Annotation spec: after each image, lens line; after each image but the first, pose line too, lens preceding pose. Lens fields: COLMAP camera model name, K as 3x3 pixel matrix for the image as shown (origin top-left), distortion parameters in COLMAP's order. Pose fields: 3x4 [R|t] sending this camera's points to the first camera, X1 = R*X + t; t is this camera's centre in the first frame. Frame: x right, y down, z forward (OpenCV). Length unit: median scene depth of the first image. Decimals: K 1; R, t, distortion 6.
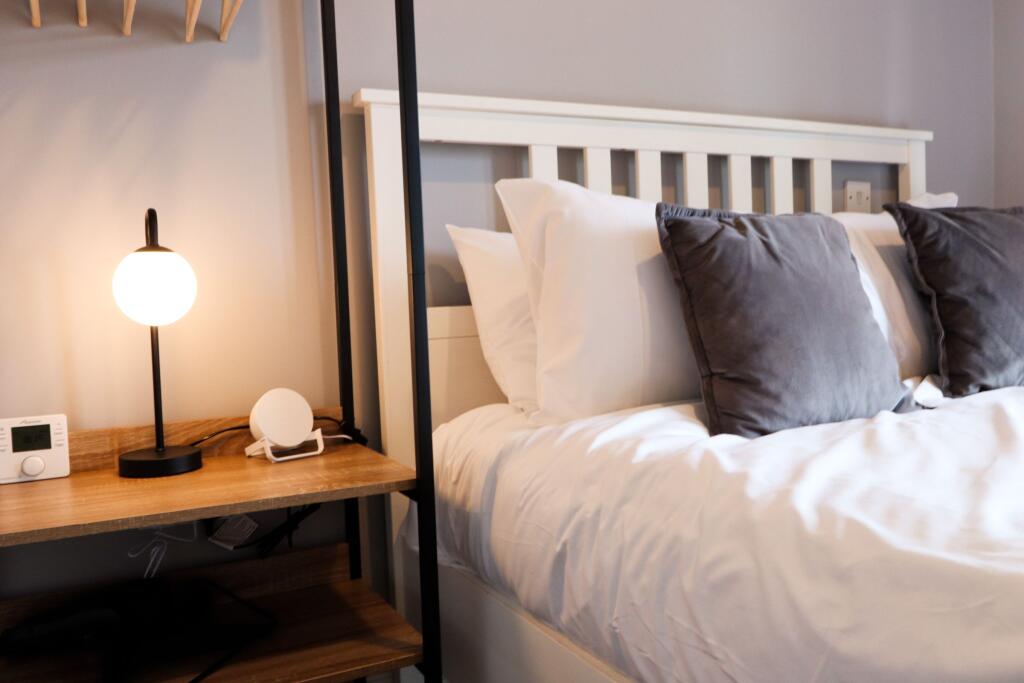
lens RADIAL K [[856.6, 0, 512.1], [0, 856.6, 340.1], [0, 0, 1]] dist [-0.011677, -0.002473]
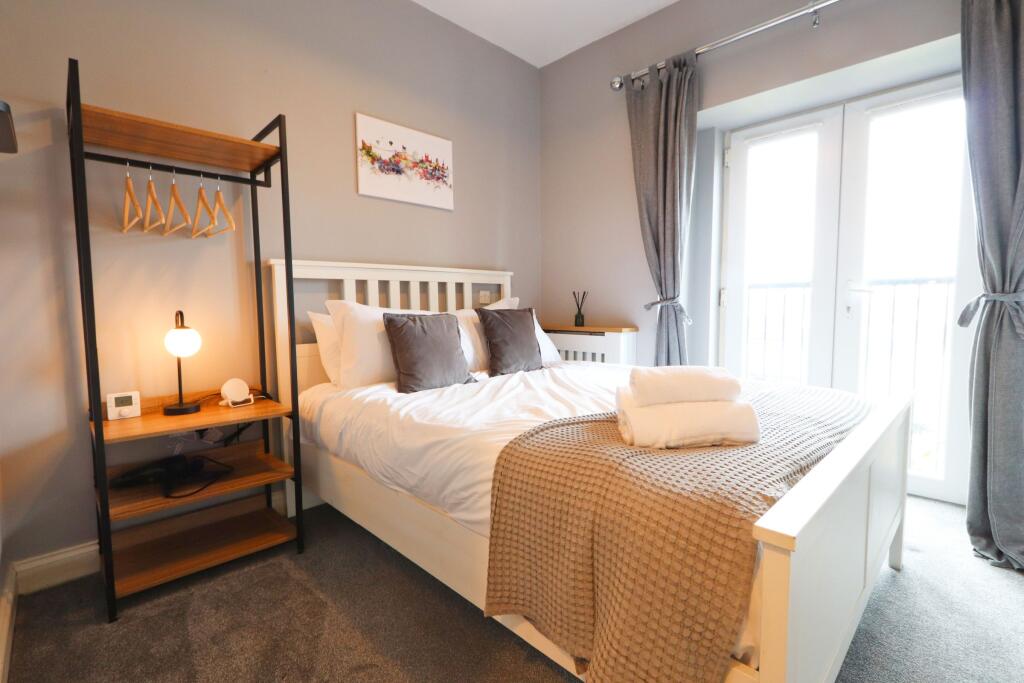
lens RADIAL K [[468.1, 0, 508.1], [0, 468.1, 341.7], [0, 0, 1]] dist [-0.009528, 0.000154]
pose [[0.954685, 0.005245, 0.297573, 0.094380], [-0.007909, 0.999939, 0.007751, -0.072665], [-0.297514, -0.009753, 0.954668, -0.583236]]
